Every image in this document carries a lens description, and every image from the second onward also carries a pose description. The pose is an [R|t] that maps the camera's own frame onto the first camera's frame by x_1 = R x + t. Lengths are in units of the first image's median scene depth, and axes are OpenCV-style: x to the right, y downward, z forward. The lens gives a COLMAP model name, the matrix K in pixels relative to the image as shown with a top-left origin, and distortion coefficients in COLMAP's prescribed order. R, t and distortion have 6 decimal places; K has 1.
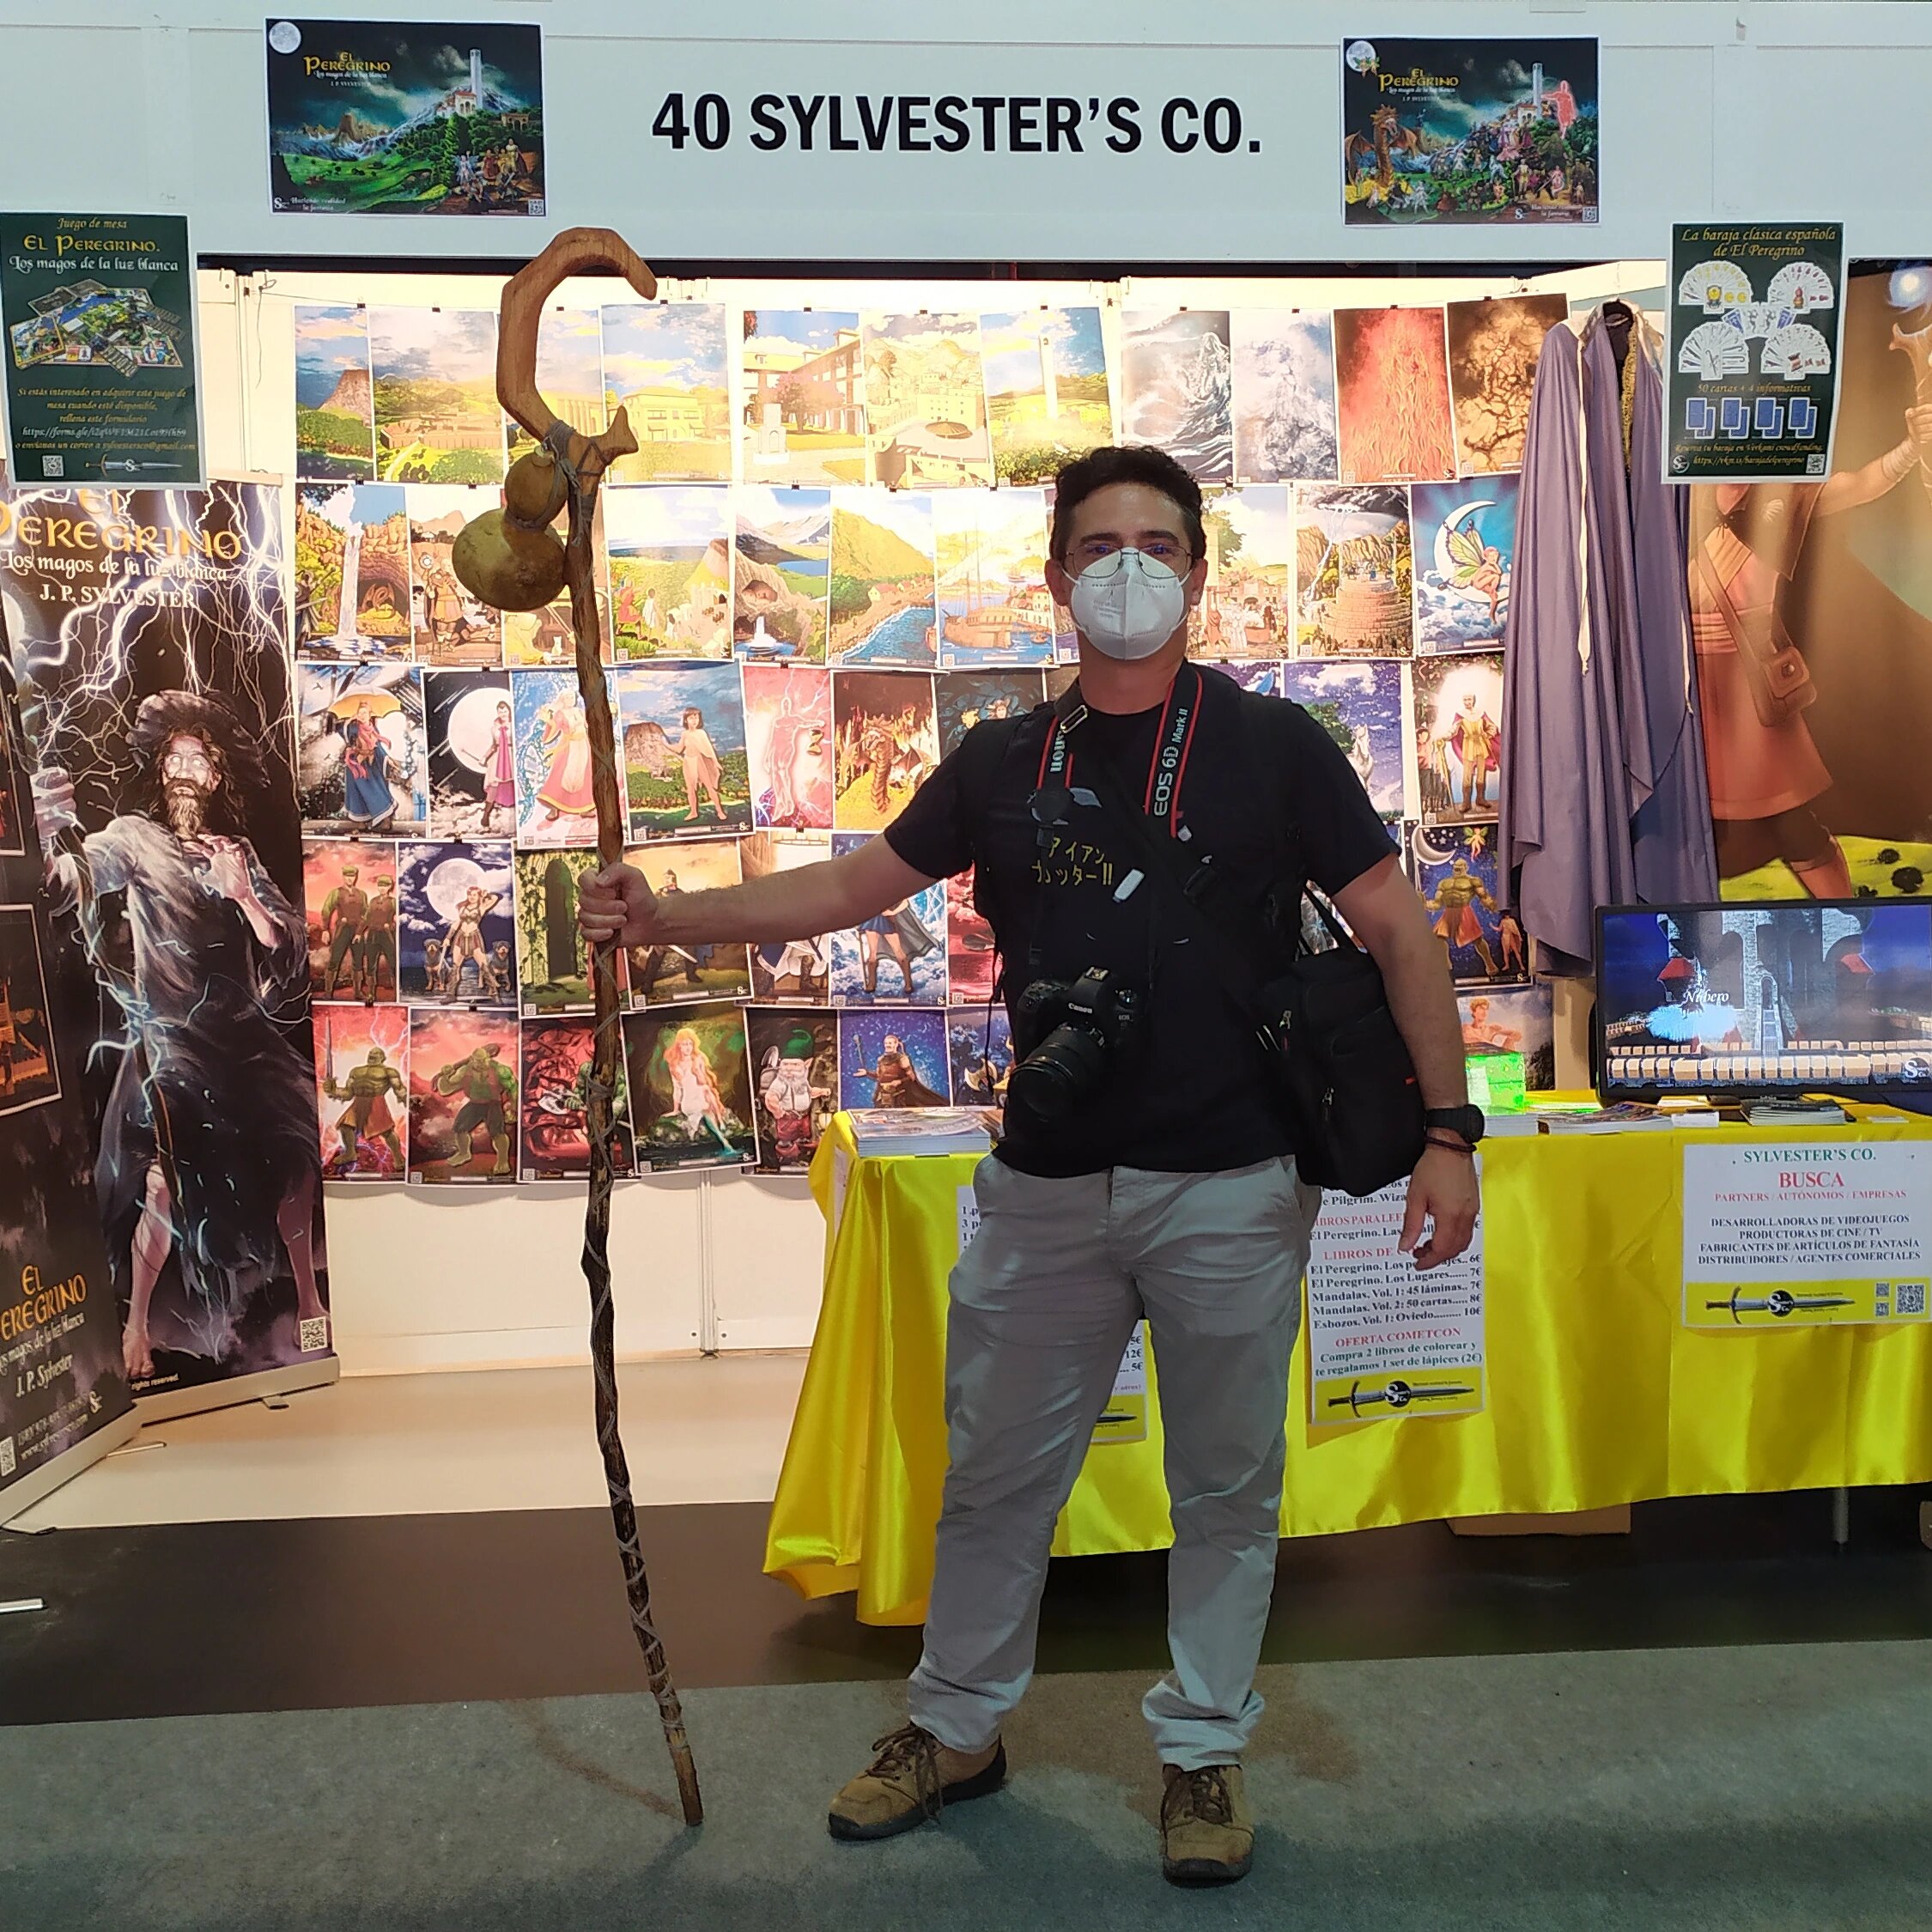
lens RADIAL K [[2559.8, 0, 966.0], [0, 2559.8, 966.0], [0, 0, 1]] dist [0.069595, 0.017587]
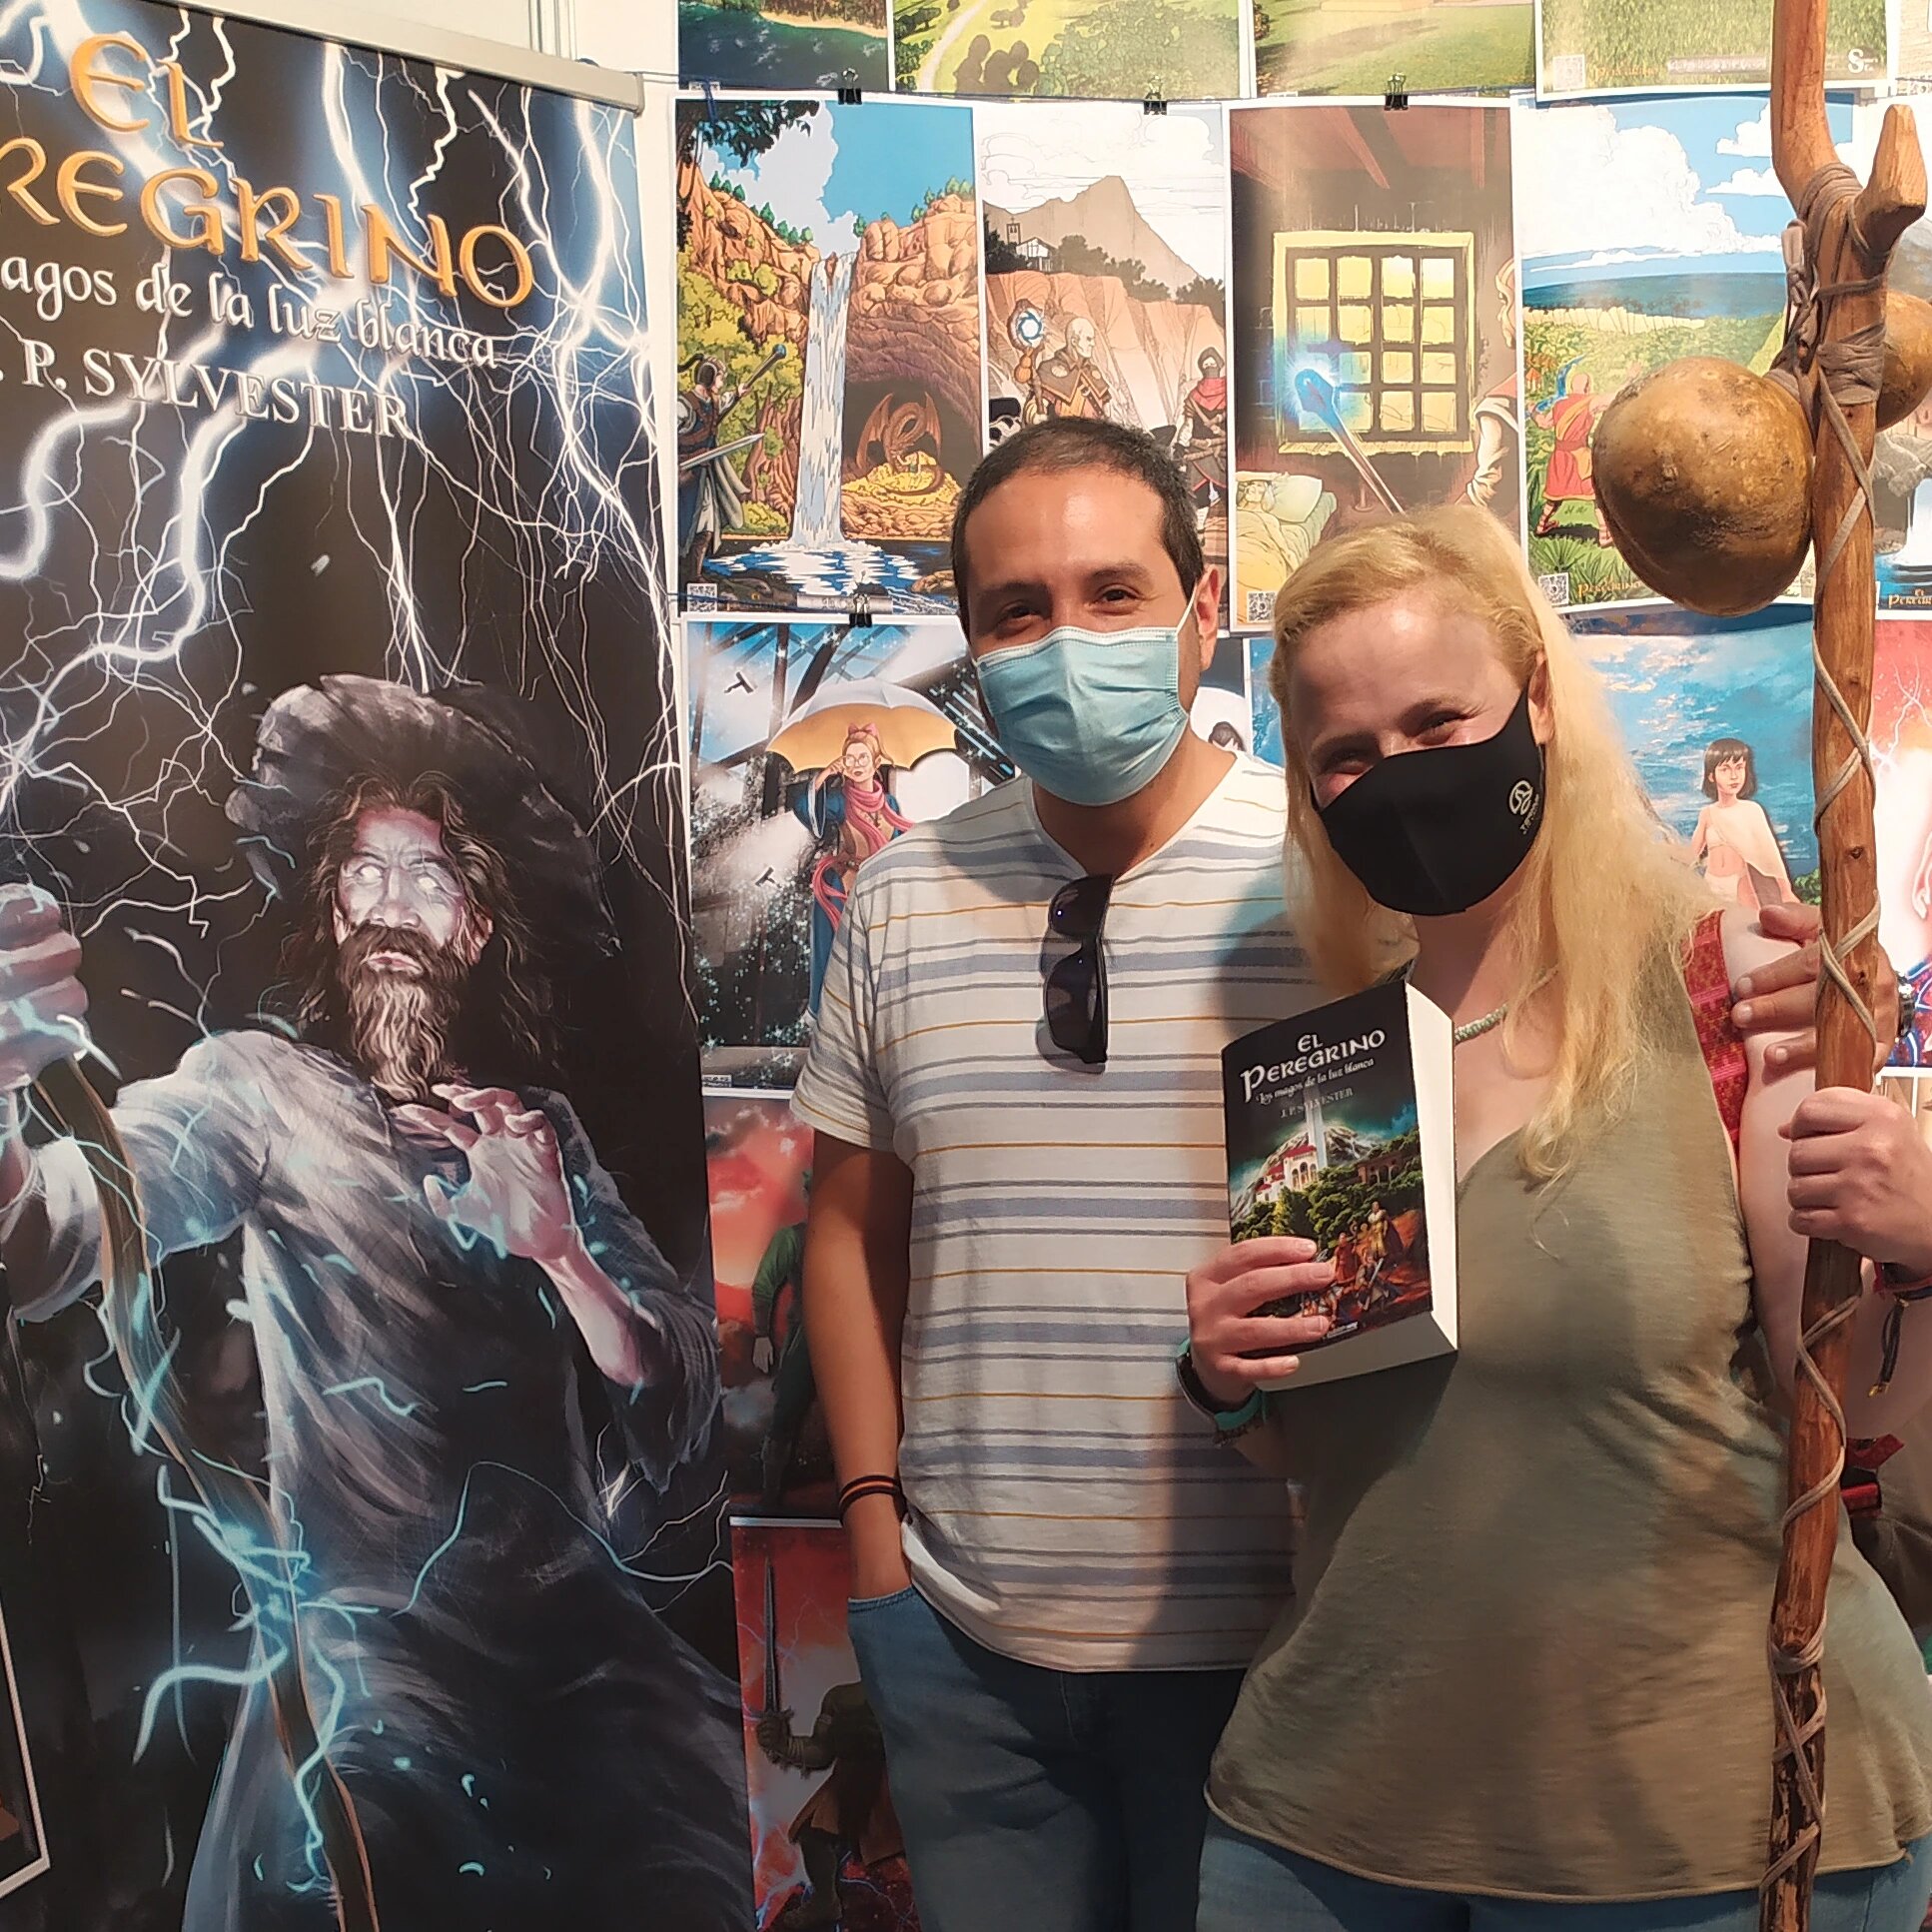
lens RADIAL K [[3010.9, 0, 1128.9], [0, 3010.9, 1534.9], [0, 0, 1]] dist [0.106784, -0.104116]
pose [[0.997116, 0.015643, -0.074264, -0.161058], [-0.007898, 0.994601, 0.103467, -0.031754], [0.075481, -0.102583, 0.991857, 0.554587]]
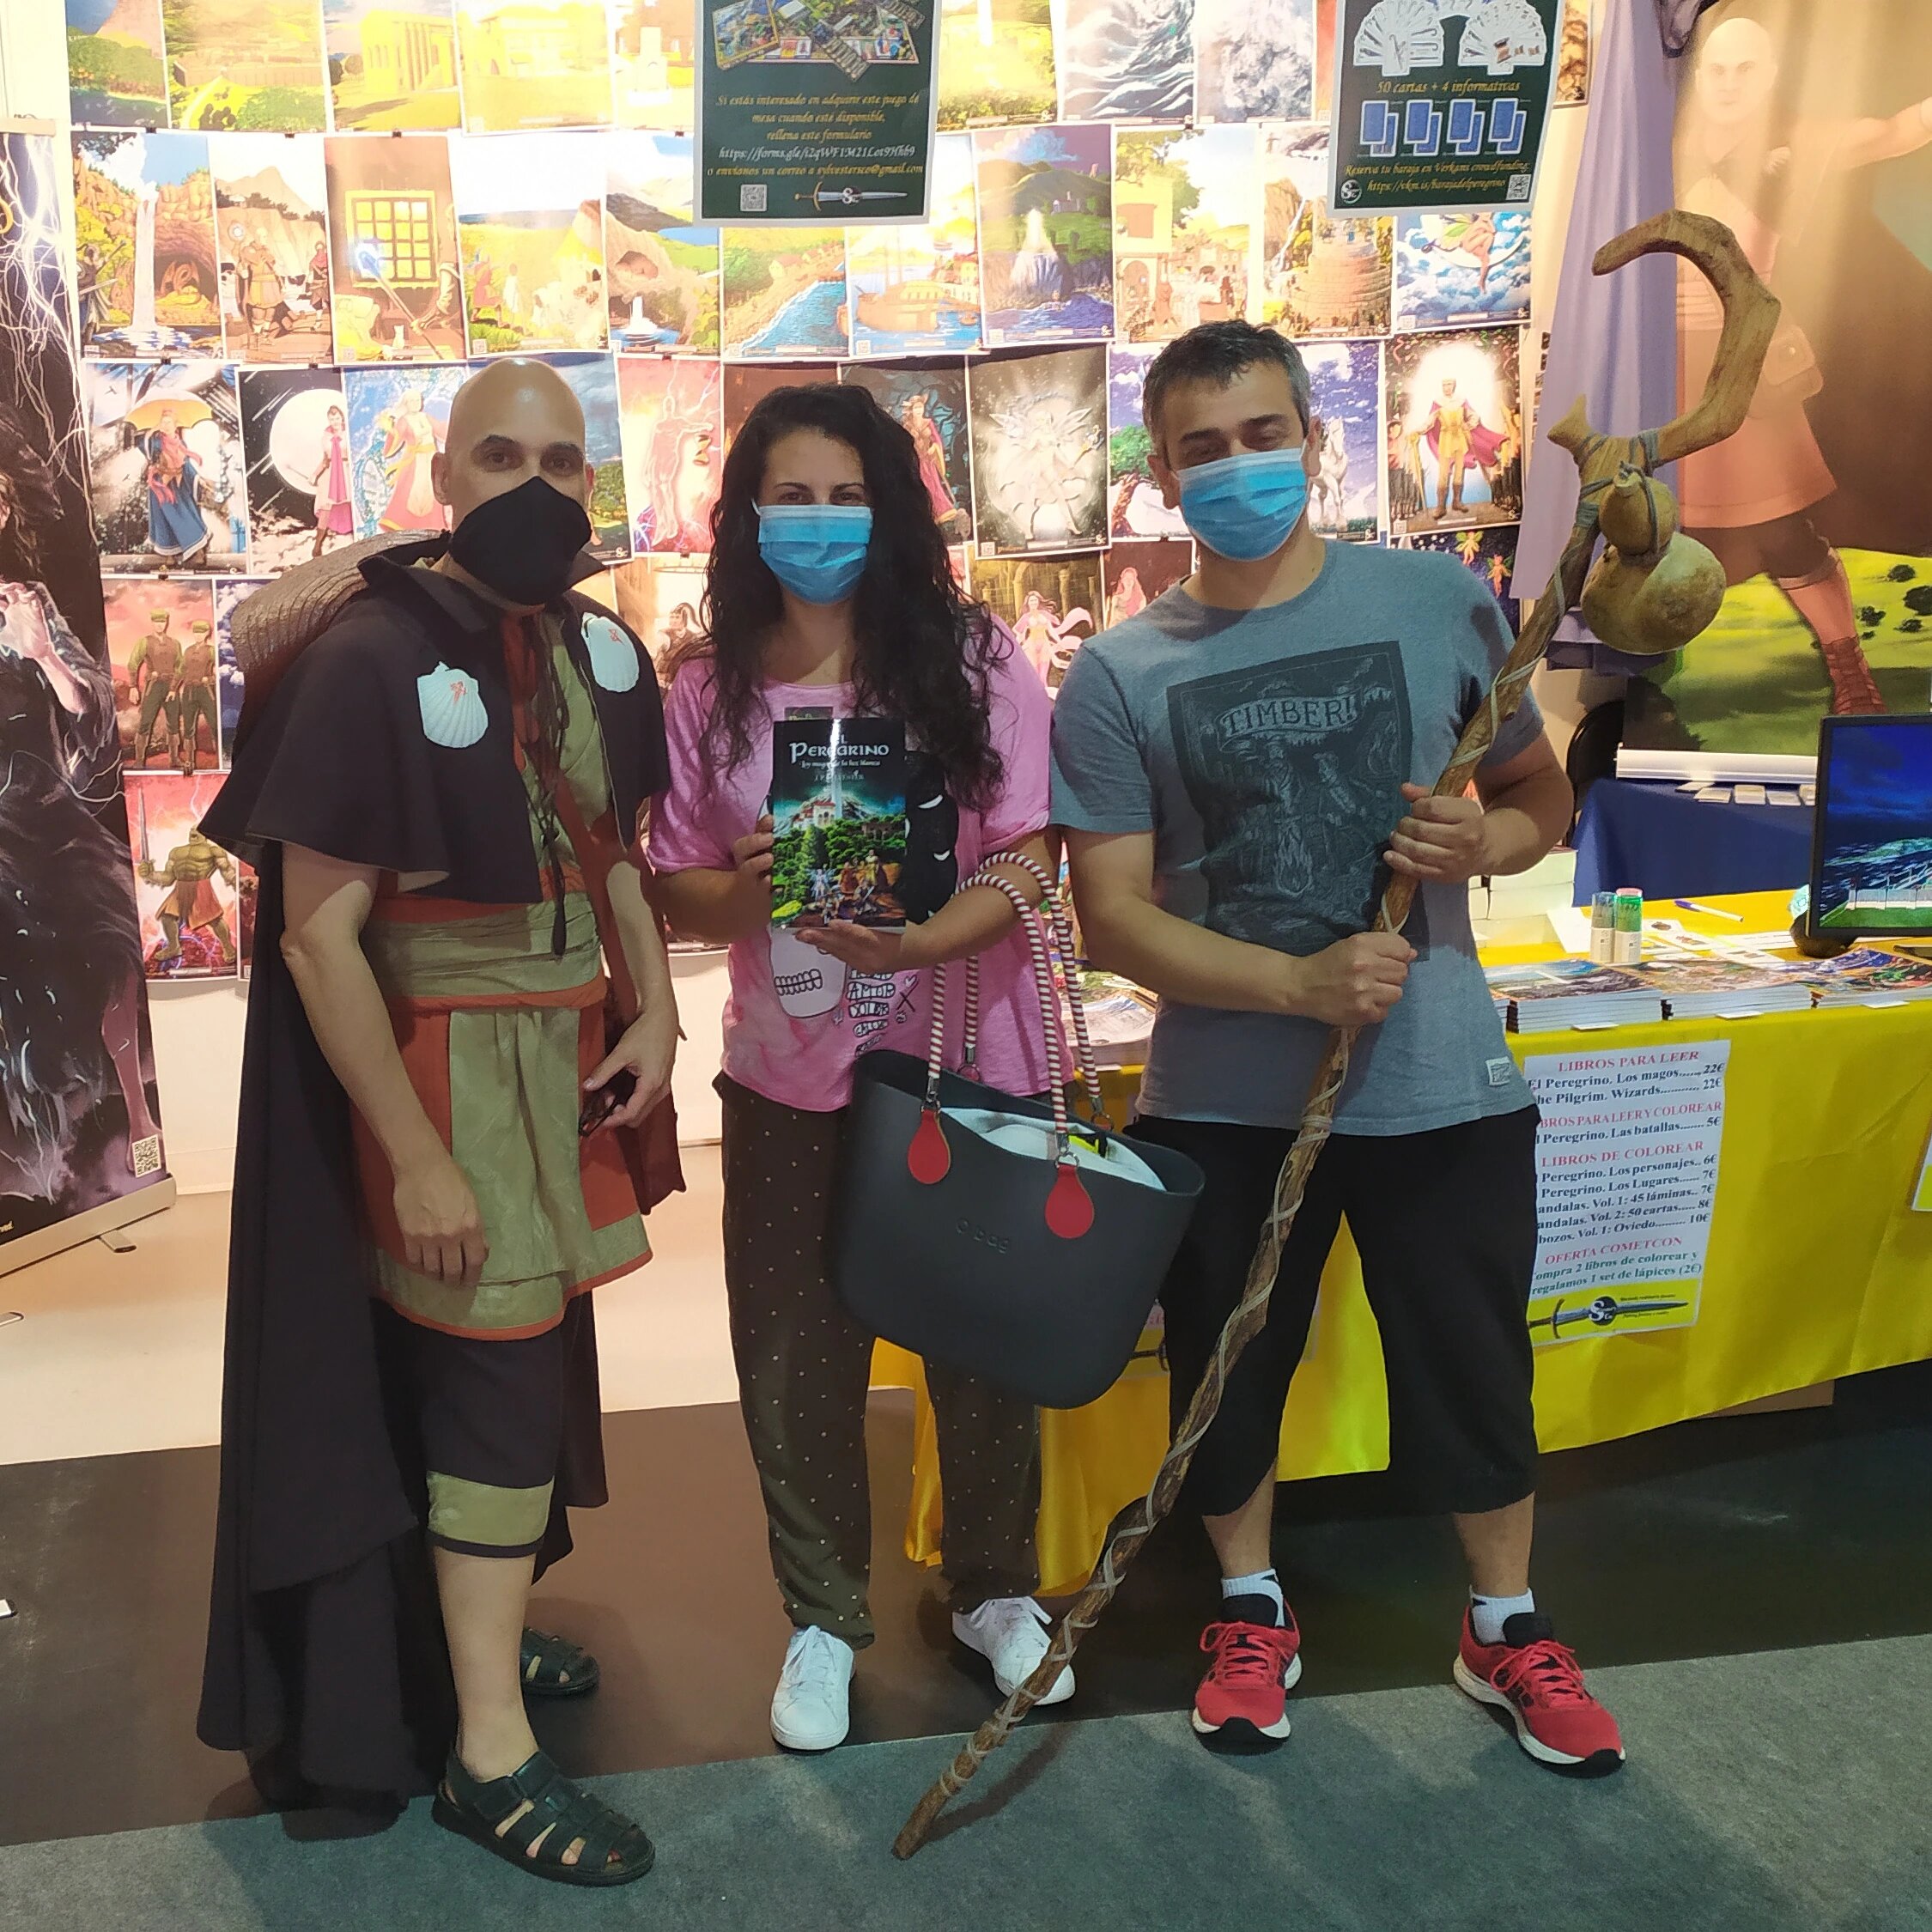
lens RADIAL K [[2526.1, 0, 657.6], [0, 2526.1, 942.7], [0, 0, 1]] dist [0.038176, 0.147065]
pose [[0.995743, -0.027858, 0.087861, -0.154477], [0.011996, 0.984293, 0.176132, -0.075918], [-0.091388, -0.174328, 0.980438, 0.159150]]
